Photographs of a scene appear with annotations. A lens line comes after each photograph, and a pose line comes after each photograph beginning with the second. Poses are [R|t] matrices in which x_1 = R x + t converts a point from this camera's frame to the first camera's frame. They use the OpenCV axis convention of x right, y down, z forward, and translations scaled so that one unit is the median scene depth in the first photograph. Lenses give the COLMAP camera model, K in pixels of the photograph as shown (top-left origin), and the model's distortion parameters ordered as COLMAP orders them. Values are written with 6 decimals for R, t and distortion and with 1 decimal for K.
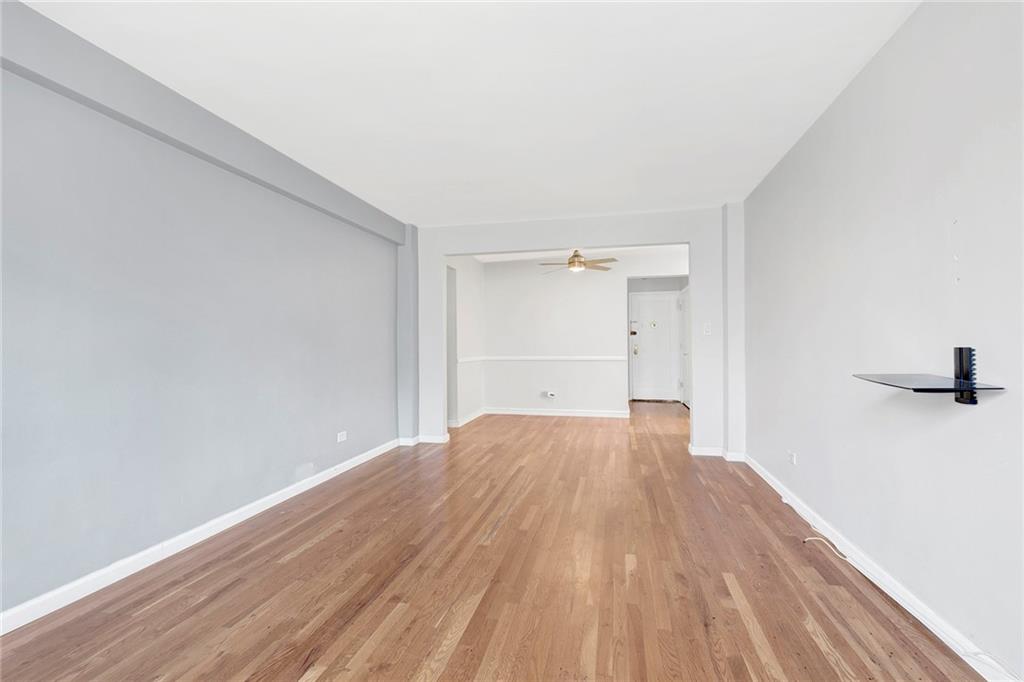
lens RADIAL K [[467.7, 0, 512.0], [0, 467.7, 341.0], [0, 0, 1]] dist [0.036140, -0.000036]
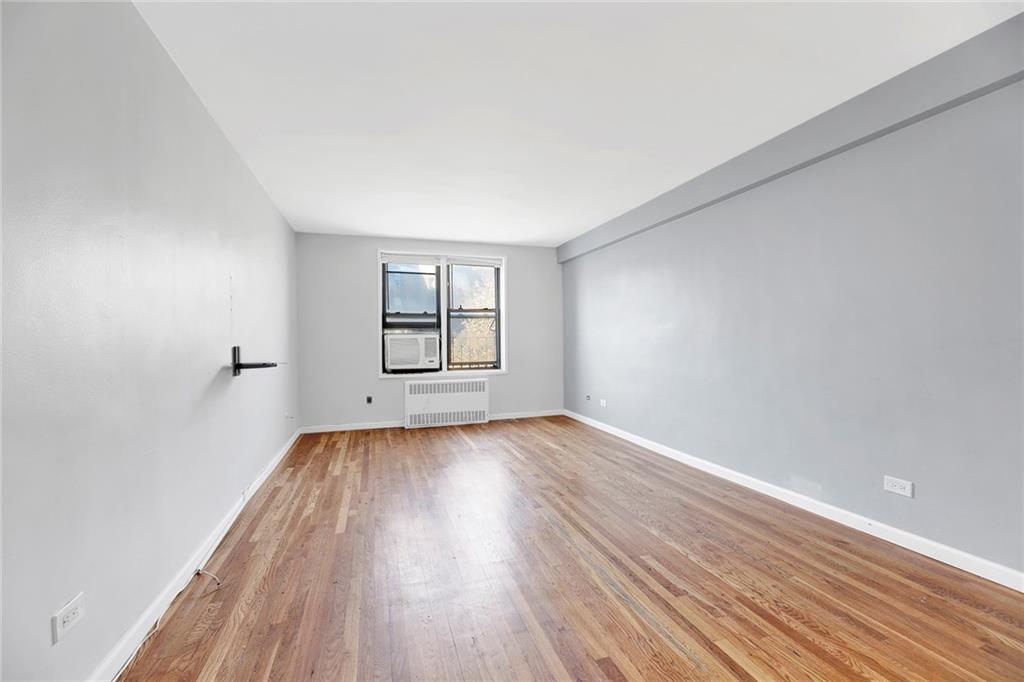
lens RADIAL K [[415.5, 0, 510.4], [0, 415.5, 338.1], [0, 0, 1]] dist [-0.003615, -0.000739]
pose [[-0.860951, 0.009295, -0.508602, 0.628977], [0.016812, 0.999807, -0.010187, 0.011469], [0.508410, -0.017321, -0.860941, 2.200815]]
